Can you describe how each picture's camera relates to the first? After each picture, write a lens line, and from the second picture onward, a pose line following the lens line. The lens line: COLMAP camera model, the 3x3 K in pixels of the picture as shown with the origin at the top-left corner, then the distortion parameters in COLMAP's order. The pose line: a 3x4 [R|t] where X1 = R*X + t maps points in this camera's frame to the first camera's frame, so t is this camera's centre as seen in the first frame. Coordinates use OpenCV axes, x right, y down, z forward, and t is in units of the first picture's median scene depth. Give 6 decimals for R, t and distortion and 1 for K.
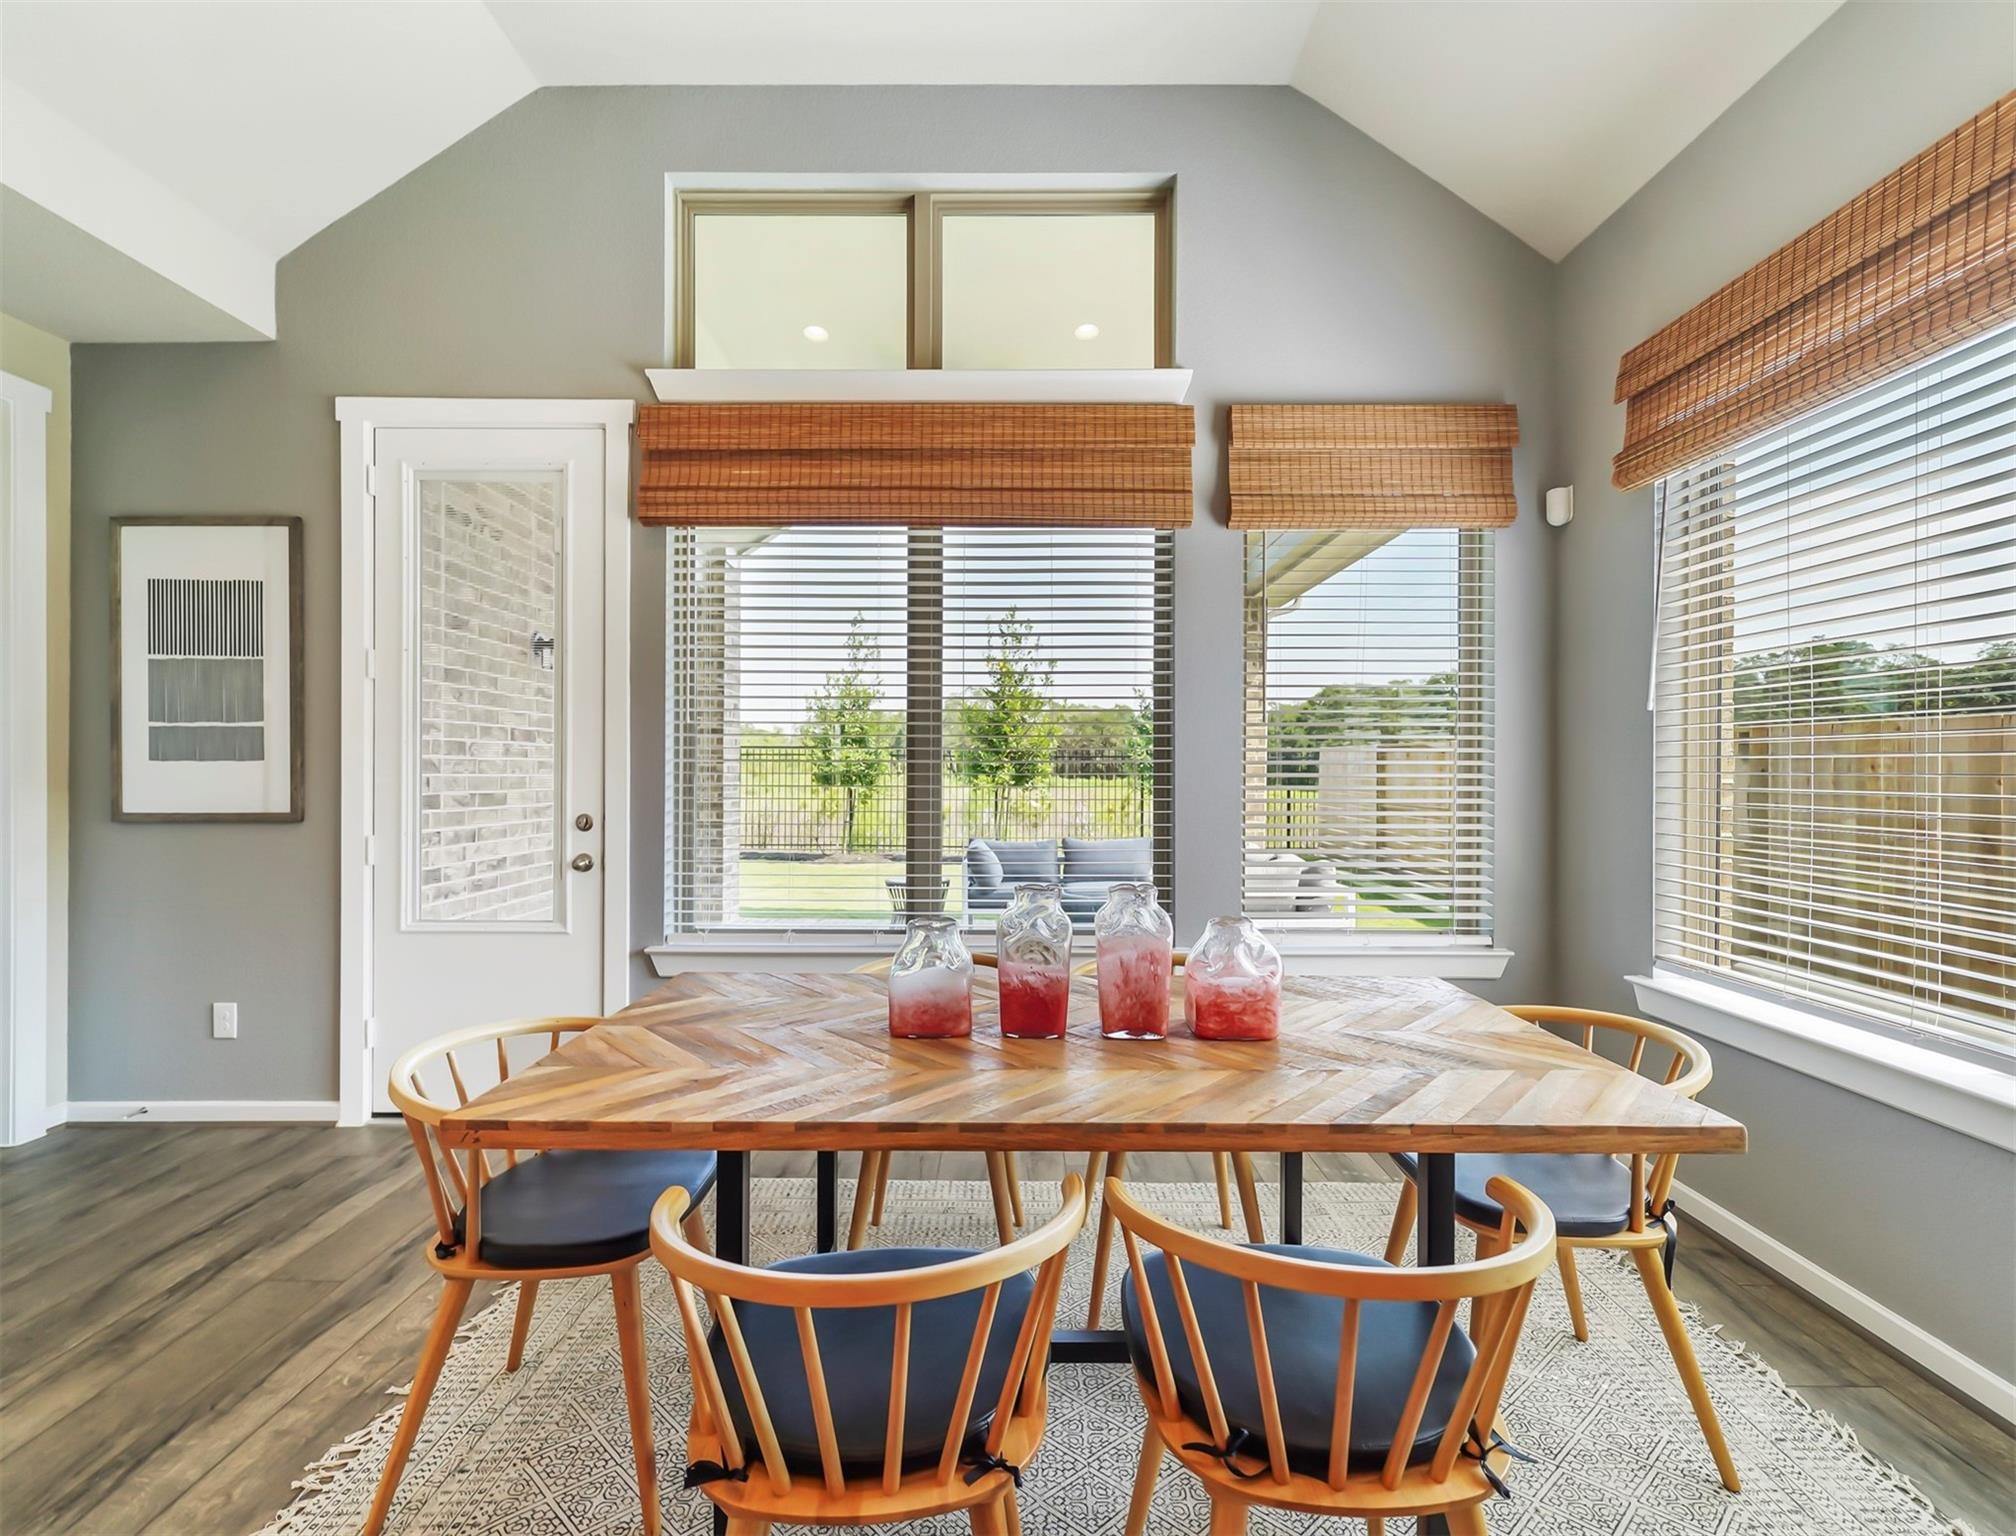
lens RADIAL K [[831.4, 0, 1002.9], [0, 831.4, 771.3], [0, 0, 1]] dist [-0.001713, -0.000368]
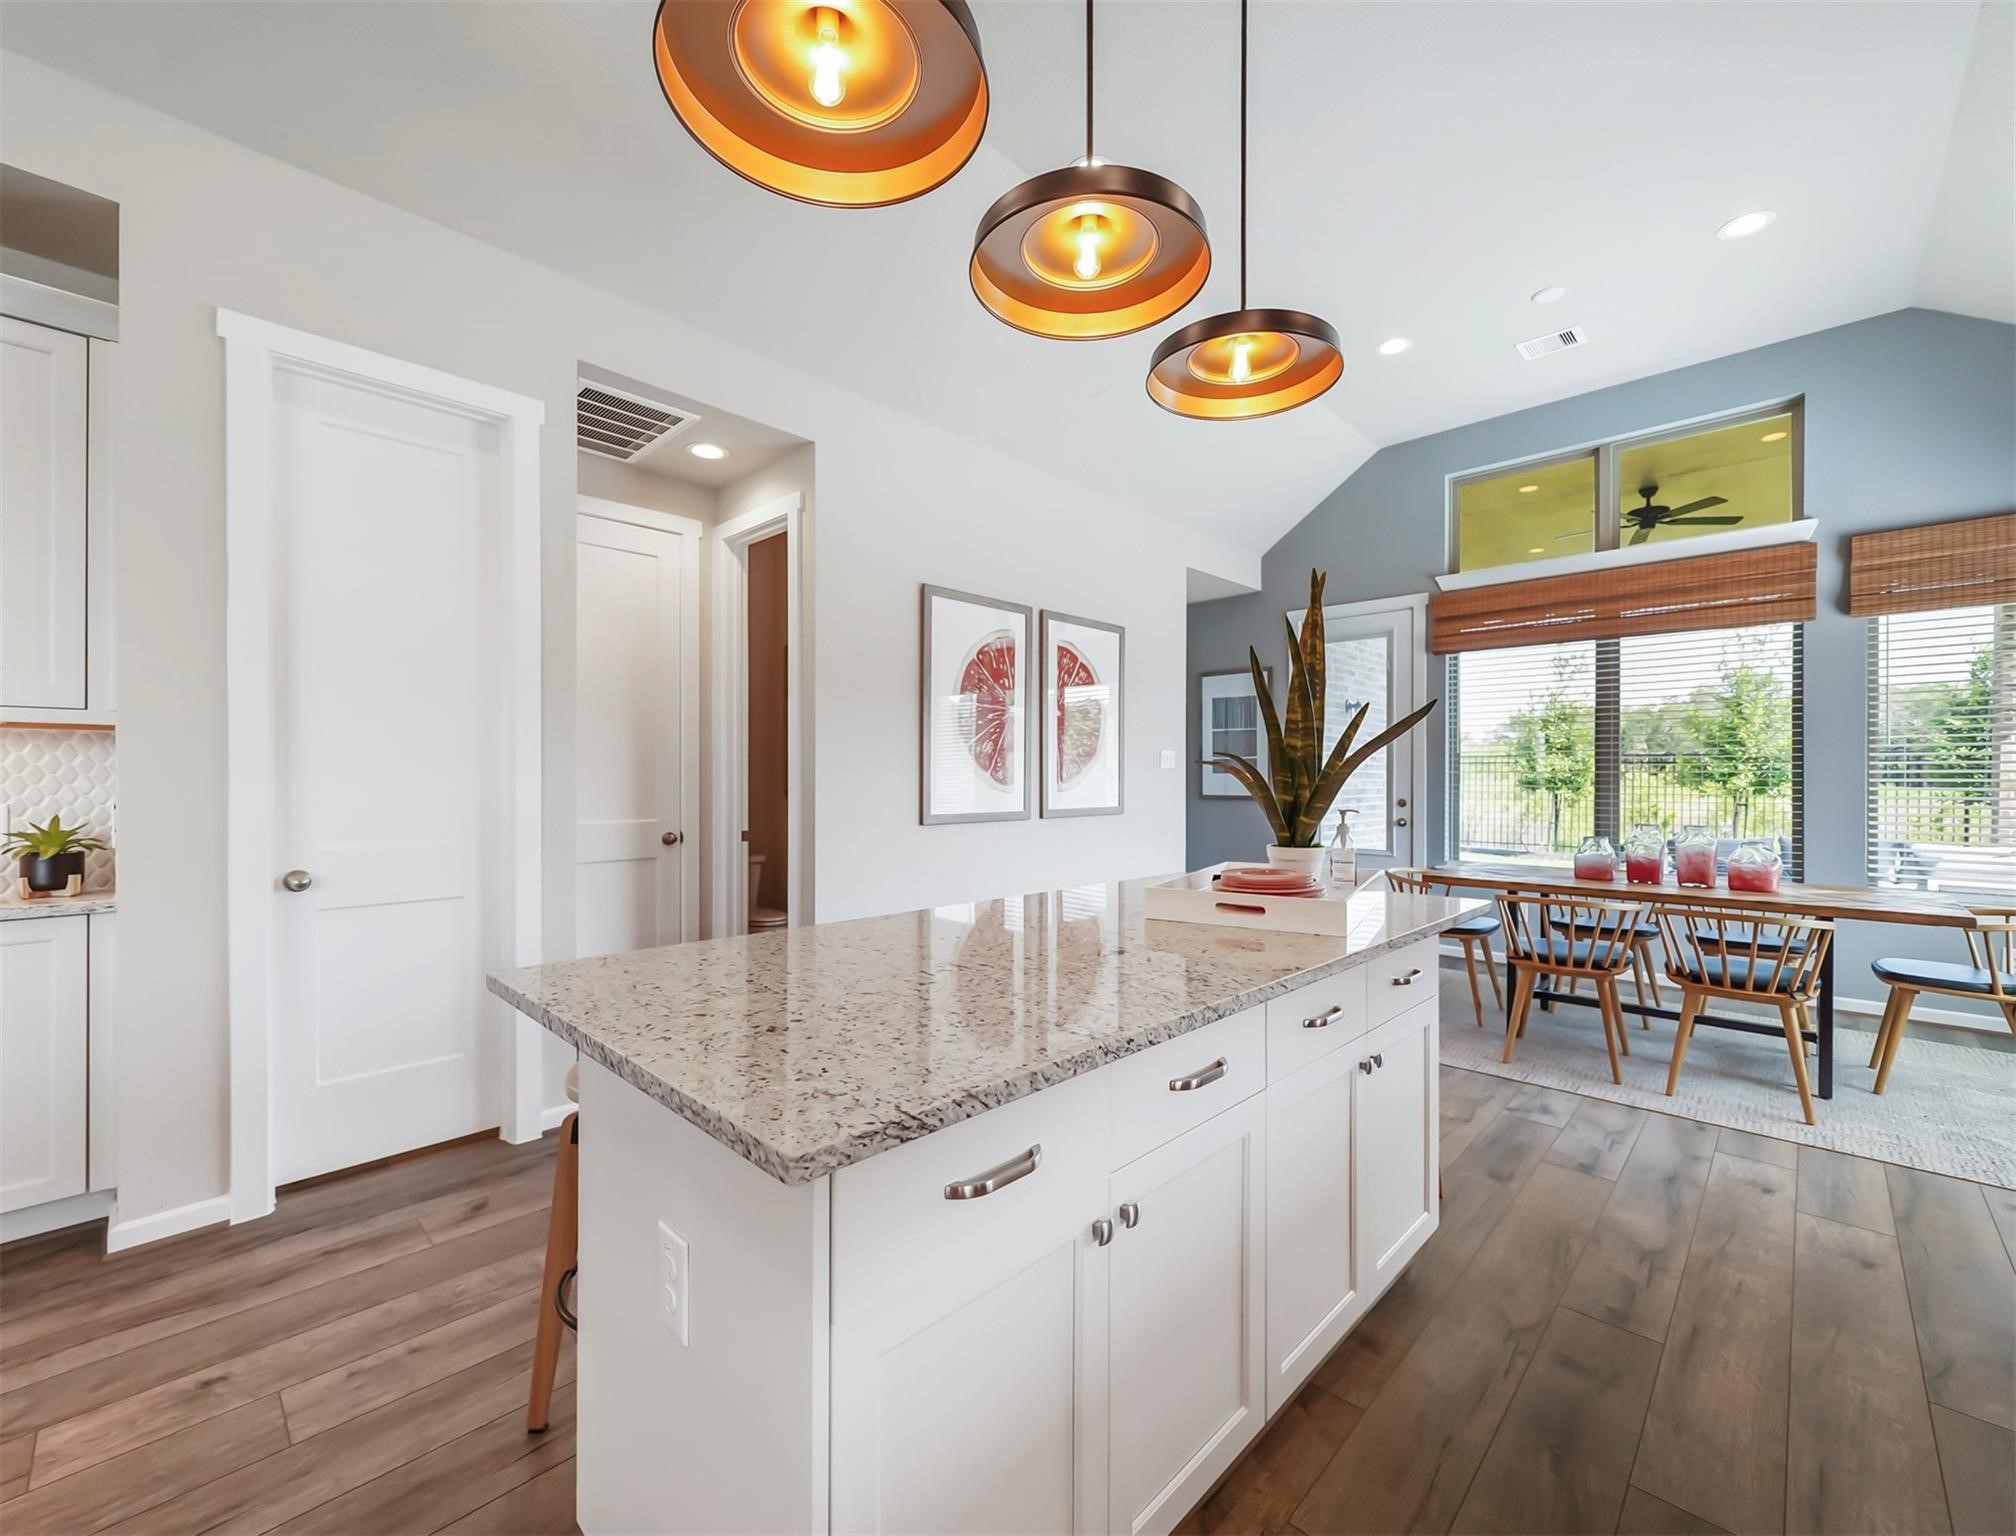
lens RADIAL K [[831.4, 0, 995.0], [0, 831.4, 775.8], [0, 0, 1]] dist [-0.001713, -0.000368]
pose [[0.714609, -0.002820, -0.699518, 0.209178], [0.000306, 0.999993, -0.003718, 0.002875], [0.699524, 0.002443, 0.714605, -1.159009]]
